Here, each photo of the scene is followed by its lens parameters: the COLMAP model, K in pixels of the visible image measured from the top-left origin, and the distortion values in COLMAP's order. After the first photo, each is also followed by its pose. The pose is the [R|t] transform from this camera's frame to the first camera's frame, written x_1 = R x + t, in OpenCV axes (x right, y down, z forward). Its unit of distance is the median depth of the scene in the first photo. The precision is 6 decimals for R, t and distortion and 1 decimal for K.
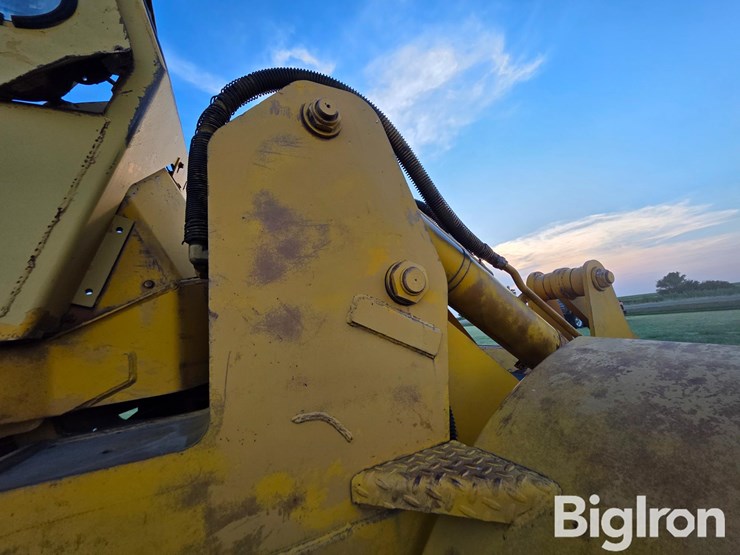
lens RADIAL K [[307.0, 0, 370.0], [0, 307.0, 277.5], [0, 0, 1]] dist [0.002357, 0.000187]
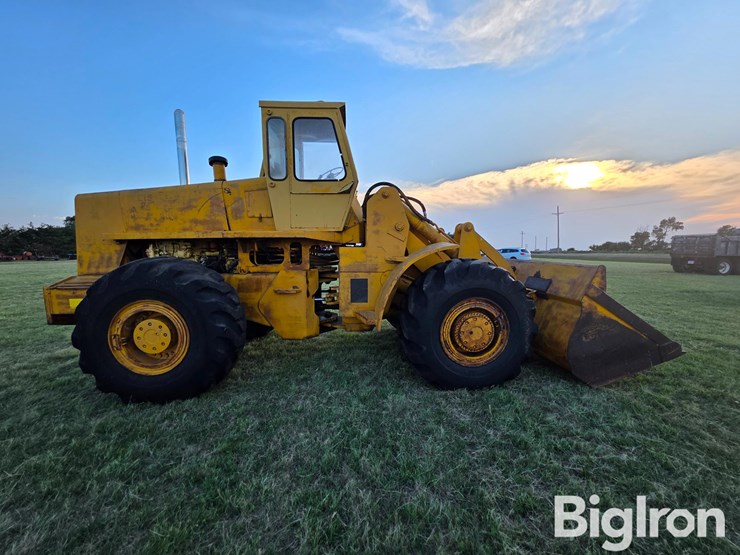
lens RADIAL K [[299.0, 0, 375.5], [0, 299.0, 281.1], [0, 0, 1]] dist [0.000752, 0.000192]
pose [[0.928561, 0.143656, -0.342254, 1.588869], [-0.042156, 0.956919, 0.287279, -0.534229], [0.368779, -0.252328, 0.894613, -3.892225]]
